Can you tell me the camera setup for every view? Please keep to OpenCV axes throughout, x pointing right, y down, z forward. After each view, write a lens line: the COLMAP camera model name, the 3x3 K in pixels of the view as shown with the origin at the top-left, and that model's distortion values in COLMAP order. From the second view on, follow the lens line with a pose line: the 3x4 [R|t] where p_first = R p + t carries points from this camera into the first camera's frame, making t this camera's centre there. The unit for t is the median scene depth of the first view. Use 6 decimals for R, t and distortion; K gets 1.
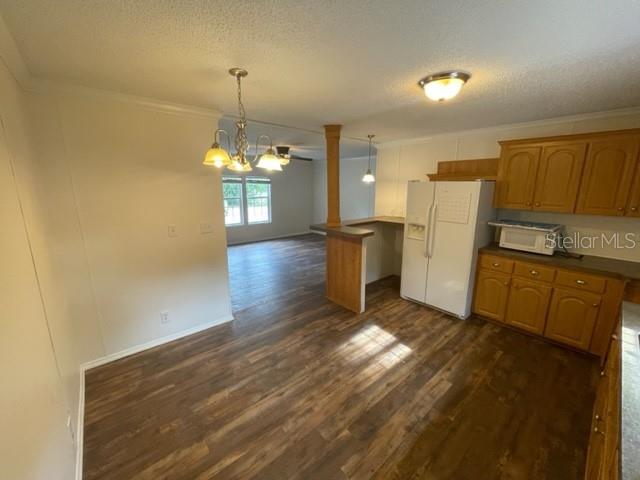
lens RADIAL K [[258.8, 0, 322.5], [0, 258.8, 238.6], [0, 0, 1]] dist [-0.003818, 0.000831]
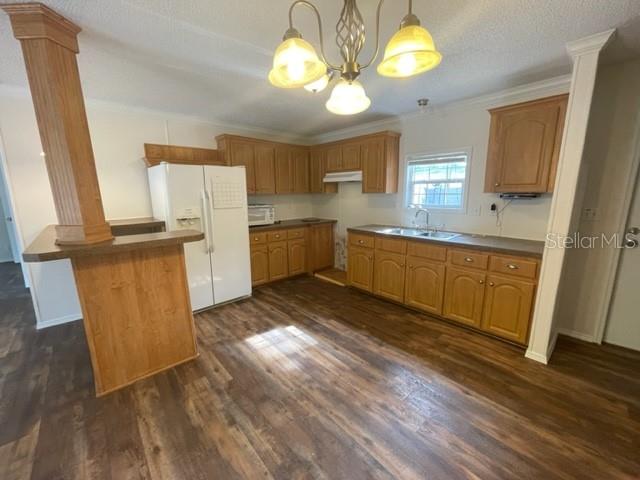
lens RADIAL K [[258.8, 0, 318.7], [0, 258.8, 240.7], [0, 0, 1]] dist [-0.003818, 0.000831]
pose [[-0.011999, -0.195441, 0.980642, -0.598515], [0.215231, 0.957220, 0.193406, -0.074856], [-0.976489, 0.213385, 0.030580, 0.793764]]
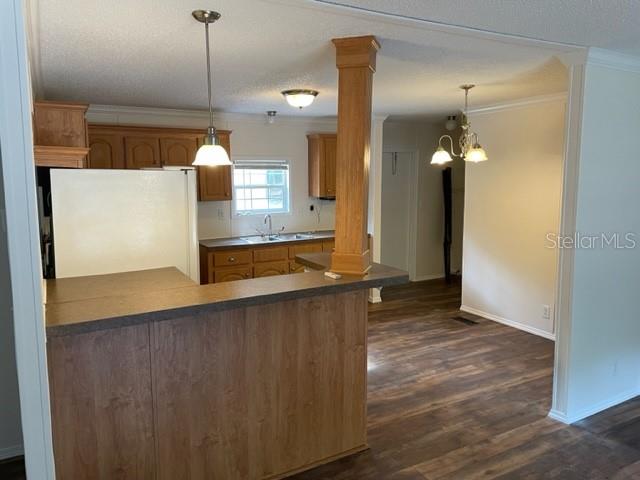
lens RADIAL K [[489.7, 0, 317.7], [0, 489.7, 238.8], [0, 0, 1]] dist [0.017018, 0.001666]
pose [[-0.975354, -0.024352, 0.219299, -0.108168], [0.050185, 0.943359, 0.327957, -0.512022], [-0.214864, 0.330879, -0.918887, 2.423290]]
